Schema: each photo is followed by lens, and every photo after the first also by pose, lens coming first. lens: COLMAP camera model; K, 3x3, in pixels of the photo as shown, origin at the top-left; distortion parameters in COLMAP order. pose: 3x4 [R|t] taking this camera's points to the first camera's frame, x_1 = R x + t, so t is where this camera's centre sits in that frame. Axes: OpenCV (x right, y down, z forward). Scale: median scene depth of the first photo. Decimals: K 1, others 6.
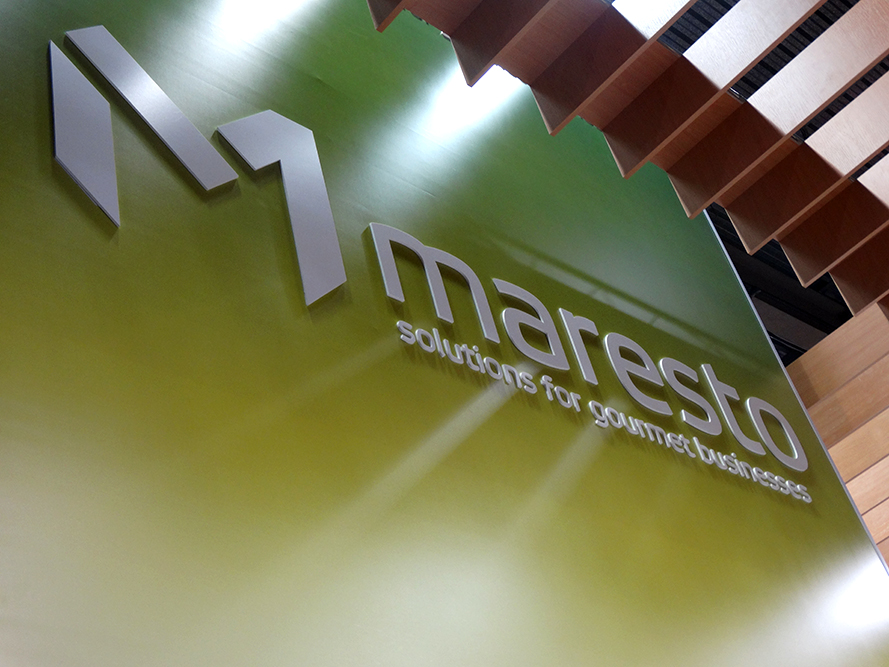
lens RADIAL K [[1300.6, 0, 445.7], [0, 1300.6, 335.4], [0, 0, 1]] dist [0.029843, 0.000000]
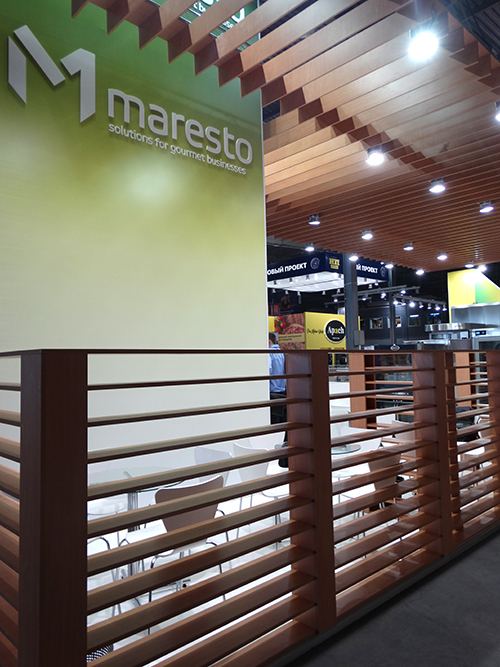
lens RADIAL K [[503.9, 0, 247.6], [0, 503.9, 332.4], [0, 0, 1]] dist [0.018460, 0.000873]
pose [[0.980058, 0.197175, 0.024660, 0.397316], [-0.172938, 0.785226, 0.594570, -0.433163], [0.097871, -0.586977, 0.803666, -0.481426]]
